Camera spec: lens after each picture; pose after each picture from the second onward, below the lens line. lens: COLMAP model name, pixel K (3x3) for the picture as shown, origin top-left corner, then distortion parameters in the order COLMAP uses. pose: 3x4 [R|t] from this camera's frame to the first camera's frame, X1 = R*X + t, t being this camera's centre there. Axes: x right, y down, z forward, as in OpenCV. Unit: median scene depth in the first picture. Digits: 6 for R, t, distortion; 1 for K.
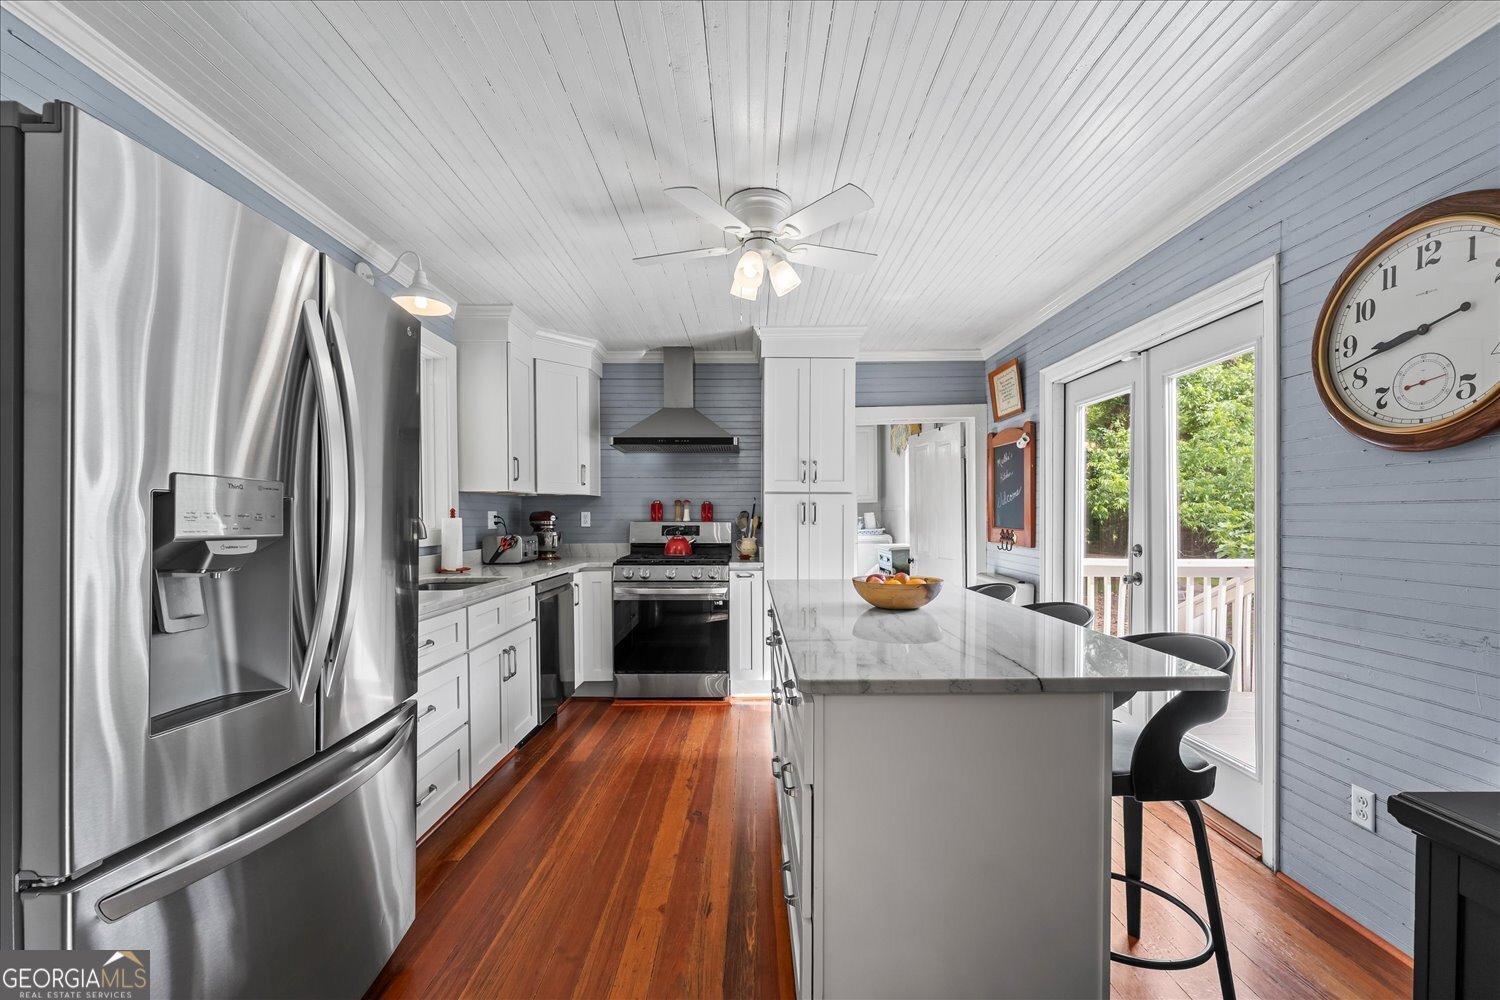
lens RADIAL K [[658.9, 0, 772.8], [0, 658.9, 525.2], [0, 0, 1]] dist [-0.000430, 0.000008]
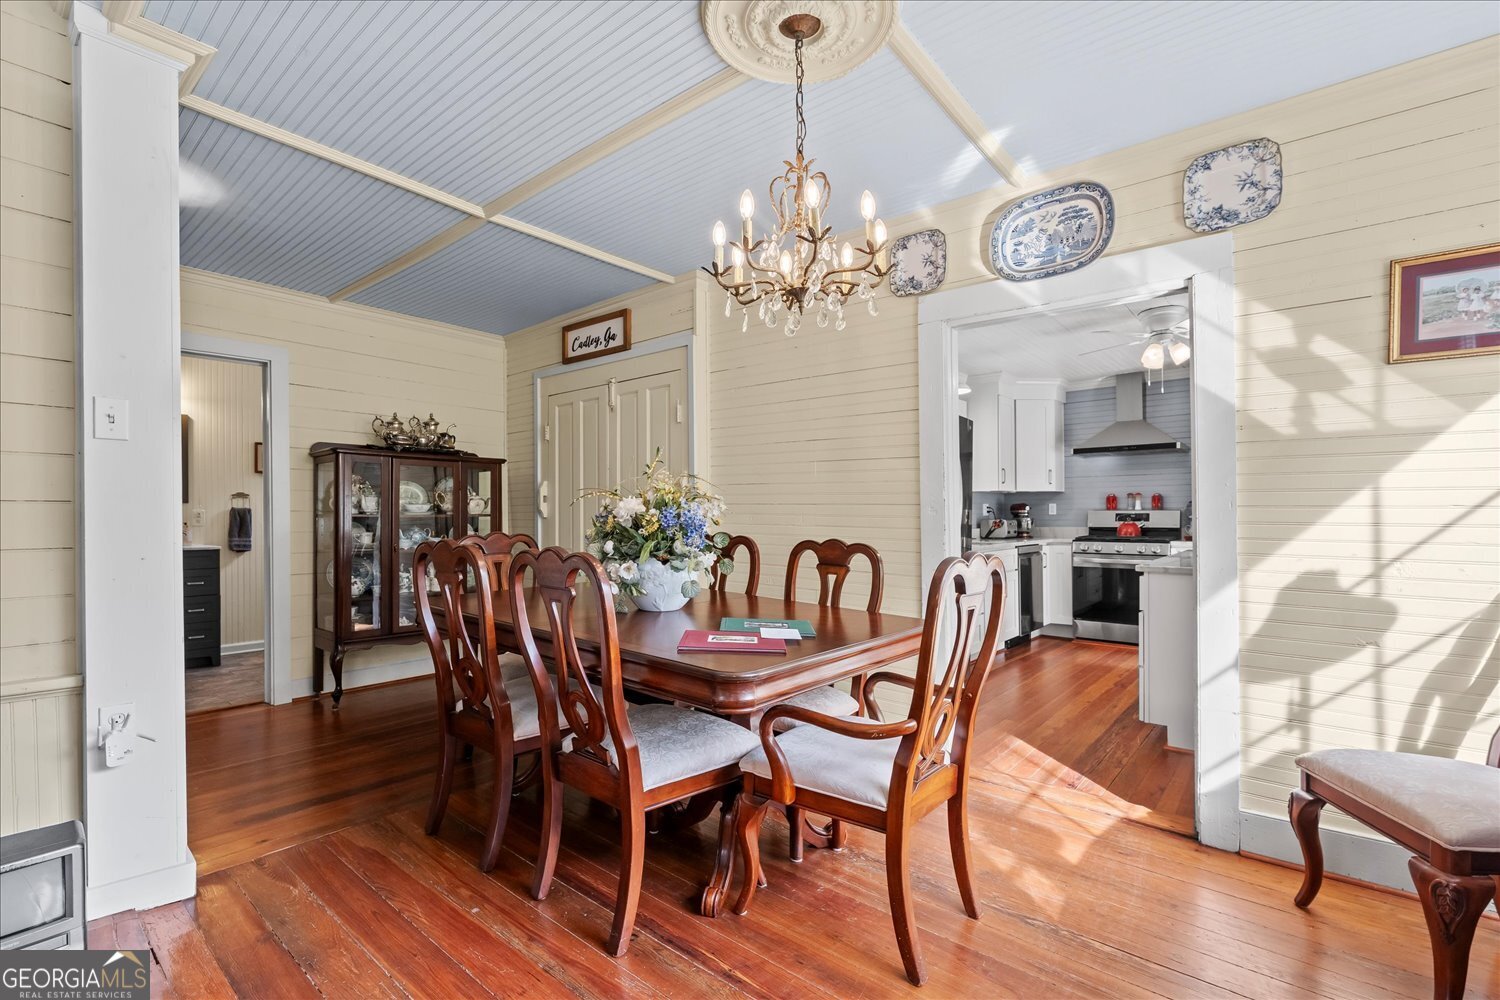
lens RADIAL K [[658.9, 0, 752.1], [0, 658.9, 515.9], [0, 0, 1]] dist [-0.000430, 0.000008]
pose [[0.757269, -0.001106, -0.653103, 0.138936], [-0.003374, 0.999979, -0.005606, 0.015564], [0.653095, 0.006449, 0.757249, -0.447722]]
